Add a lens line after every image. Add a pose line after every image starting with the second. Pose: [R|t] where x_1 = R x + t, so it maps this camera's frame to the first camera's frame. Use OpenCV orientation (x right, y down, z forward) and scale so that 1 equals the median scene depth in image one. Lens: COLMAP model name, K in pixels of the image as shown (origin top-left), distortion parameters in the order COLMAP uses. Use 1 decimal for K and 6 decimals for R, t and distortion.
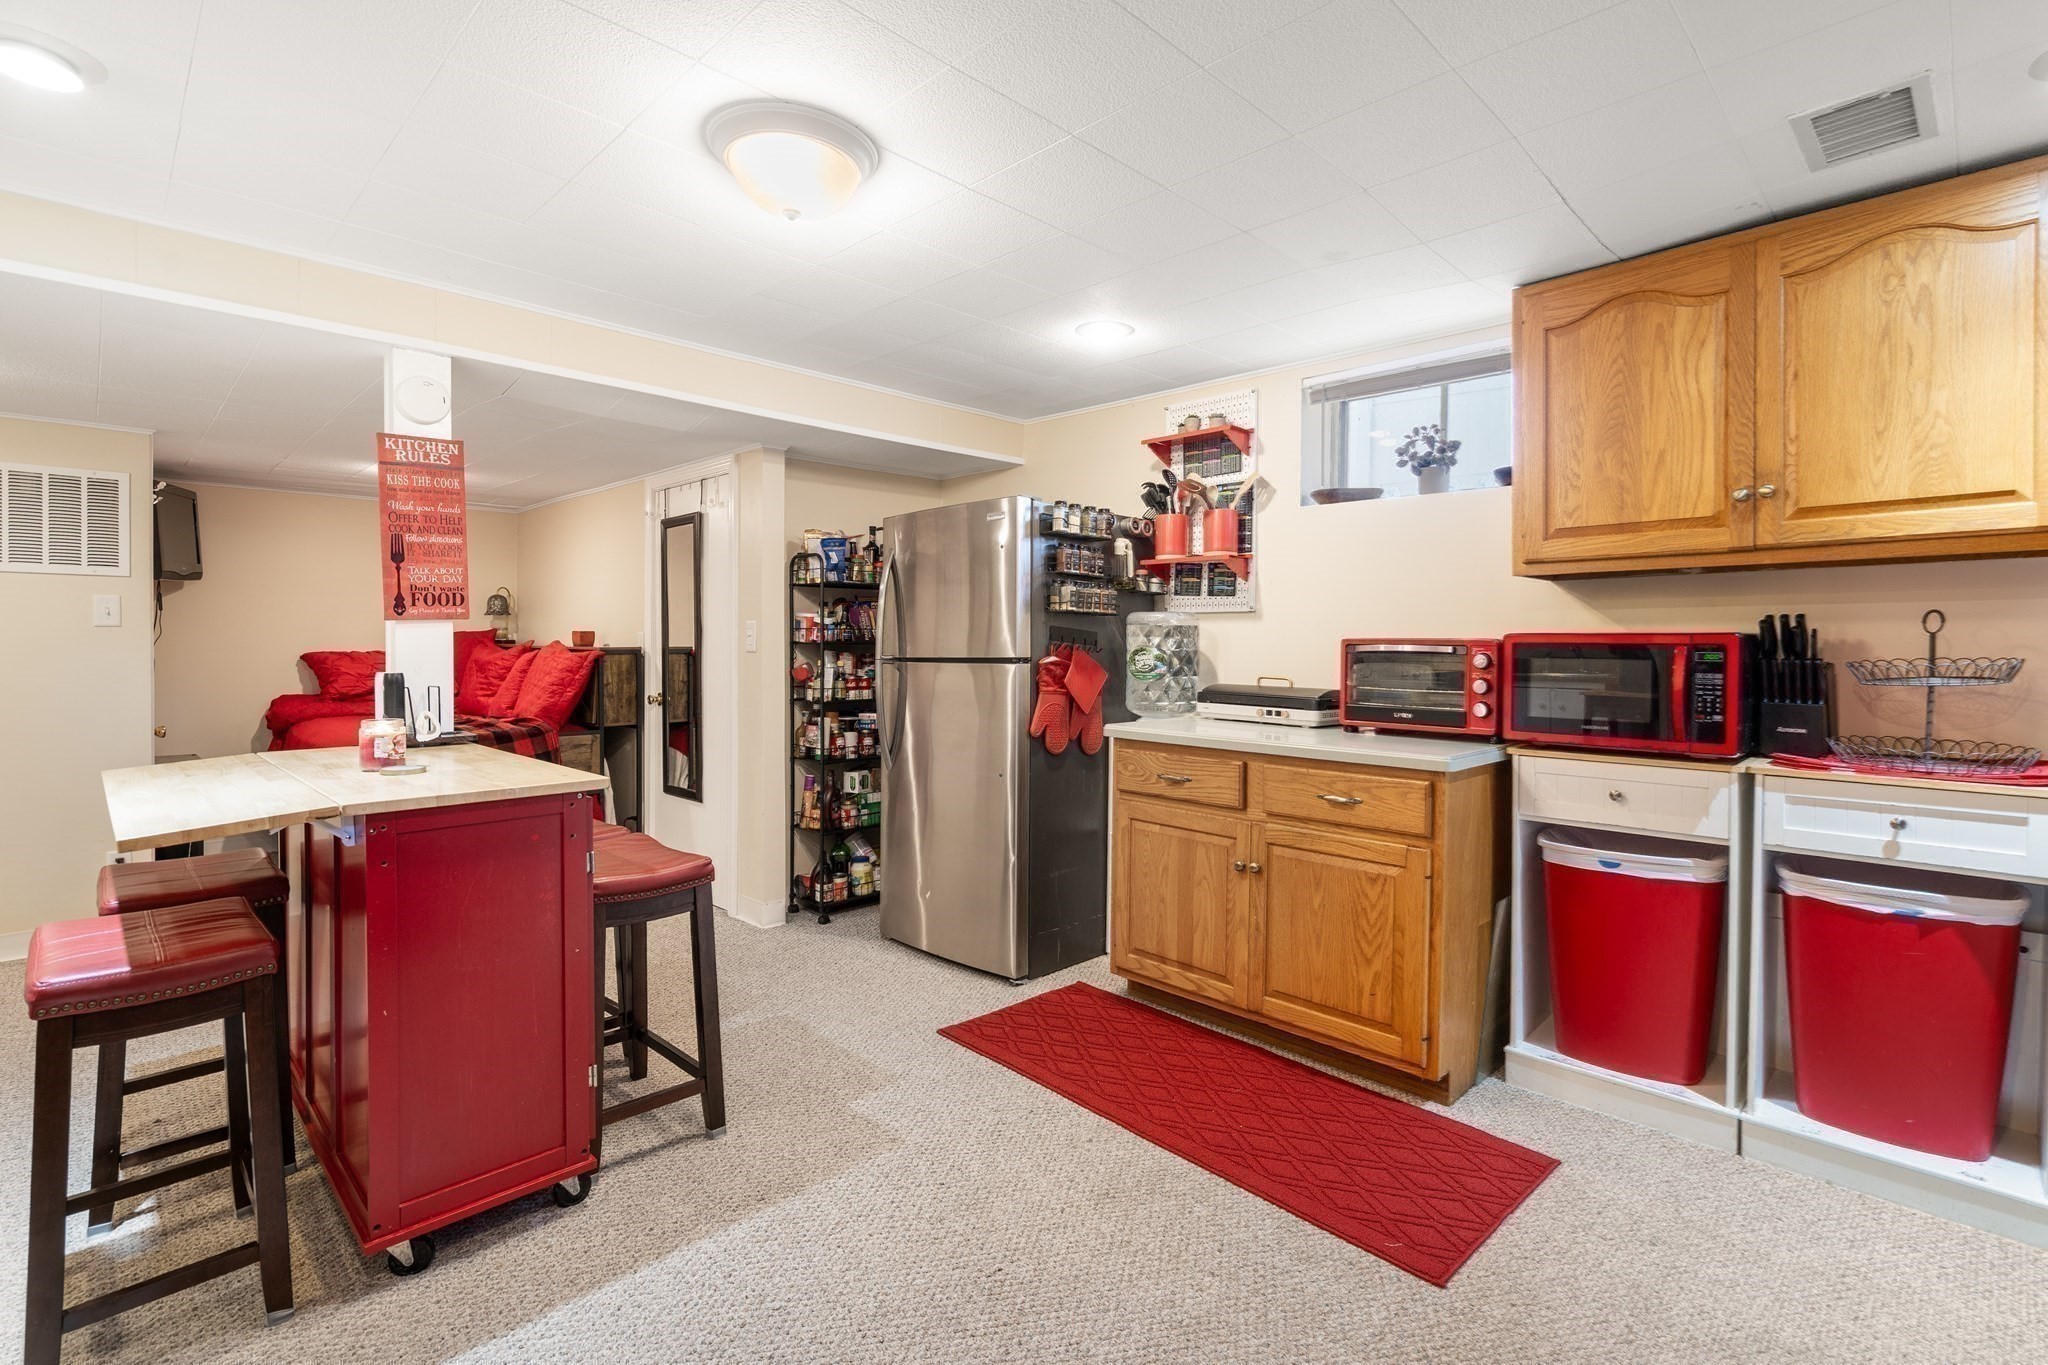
lens RADIAL K [[956.2, 0, 1033.9], [0, 956.2, 642.7], [0, 0, 1]] dist [0.000723, 0.000112]
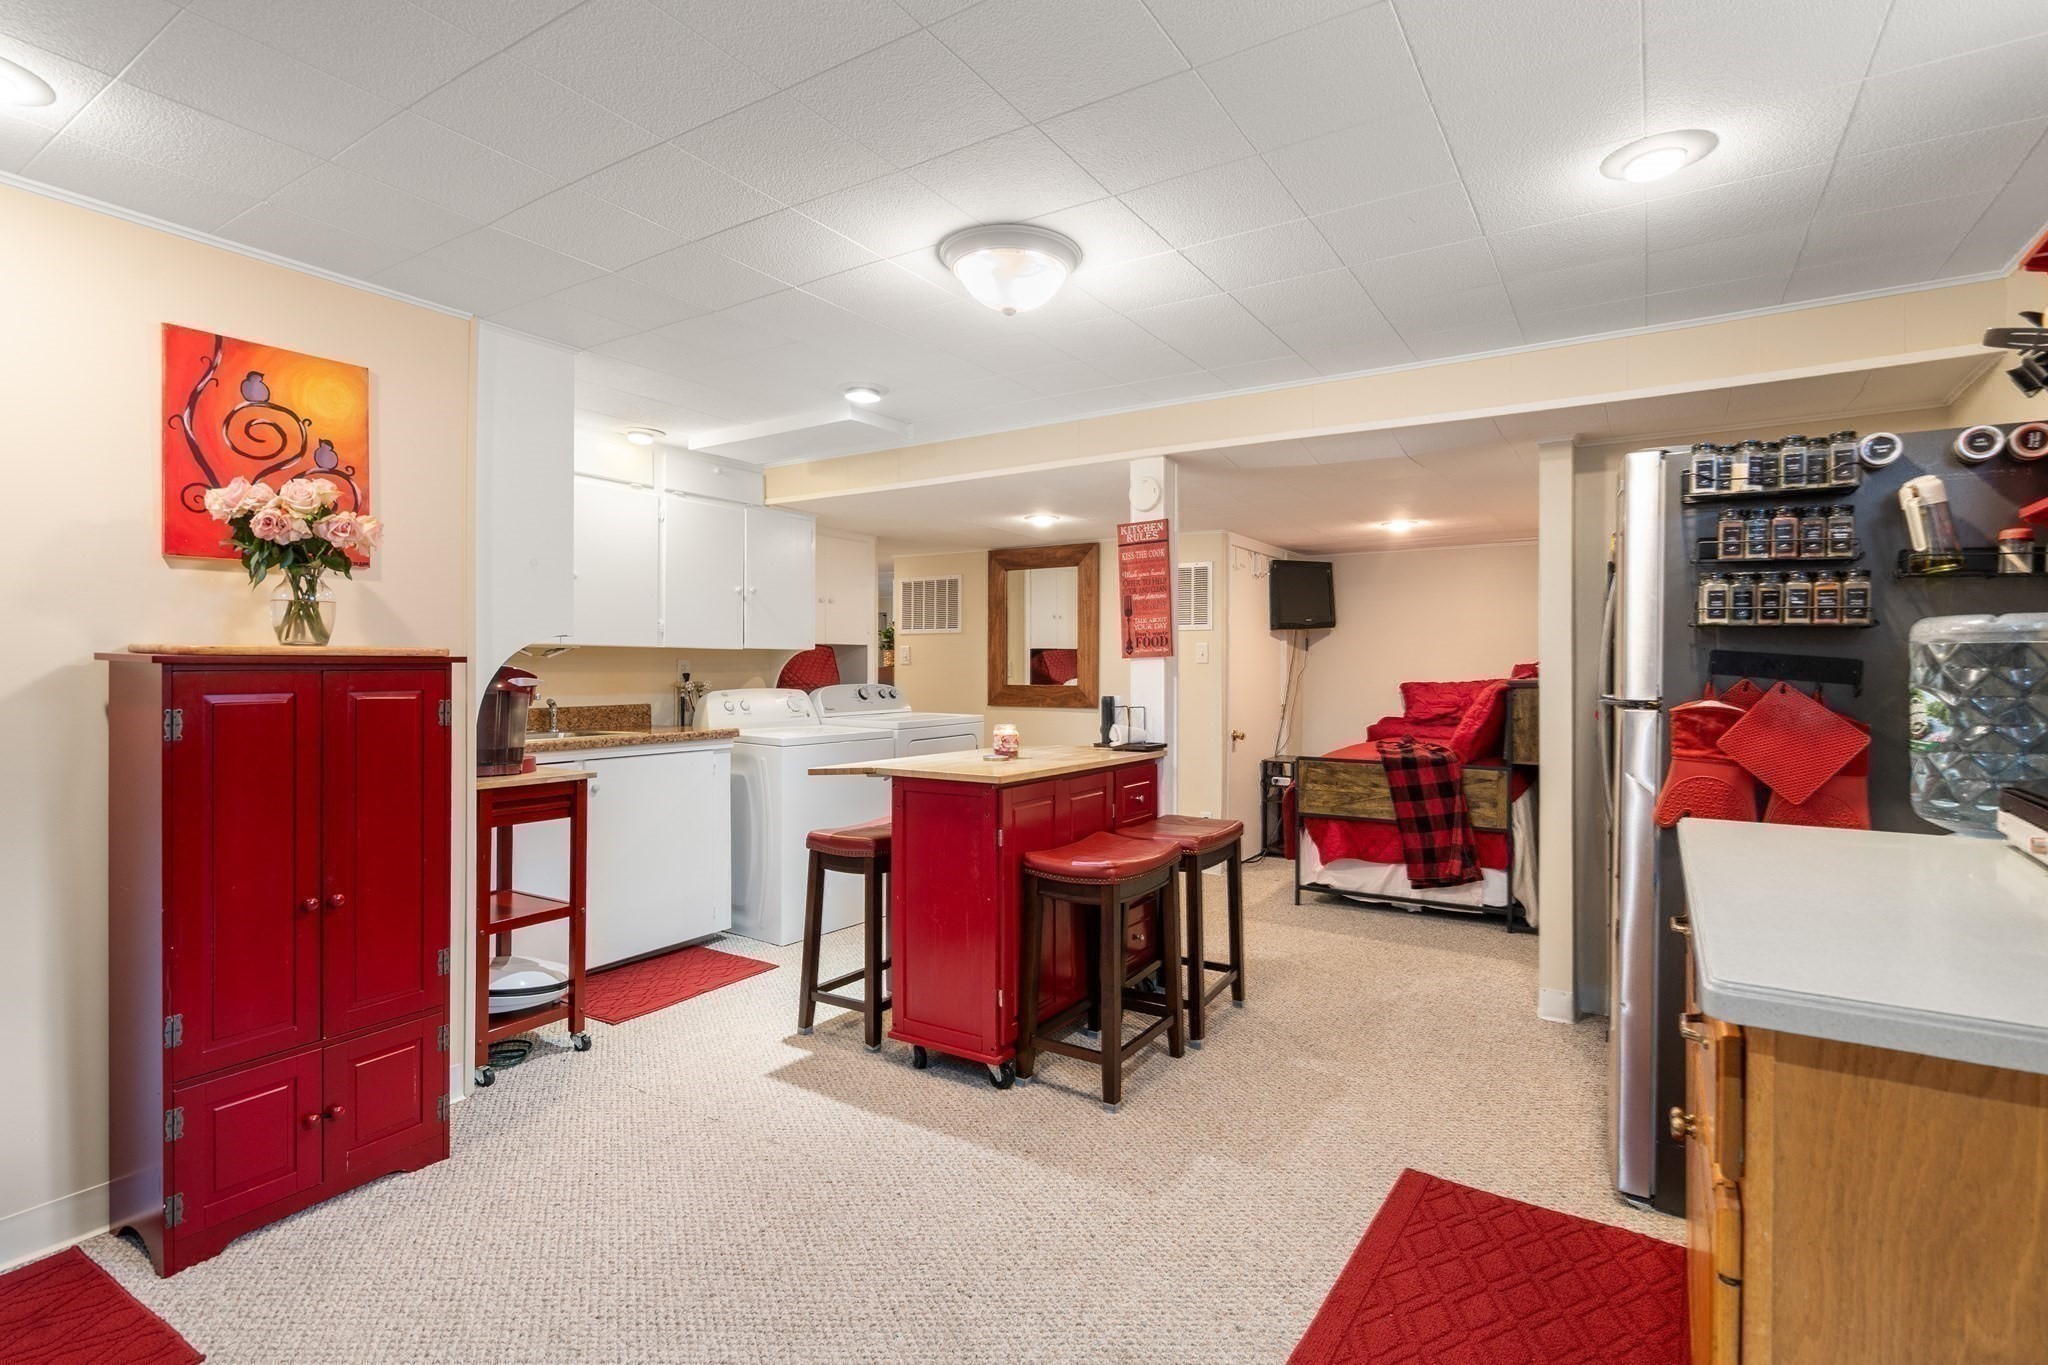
lens RADIAL K [[962.5, 0, 1029.3], [0, 962.5, 660.1], [0, 0, 1]] dist [-0.002270, -0.000302]
pose [[0.215052, -0.011012, -0.976540, 0.627097], [-0.003254, 0.999923, -0.011993, -0.003342], [0.976597, 0.005757, 0.215000, 0.537249]]
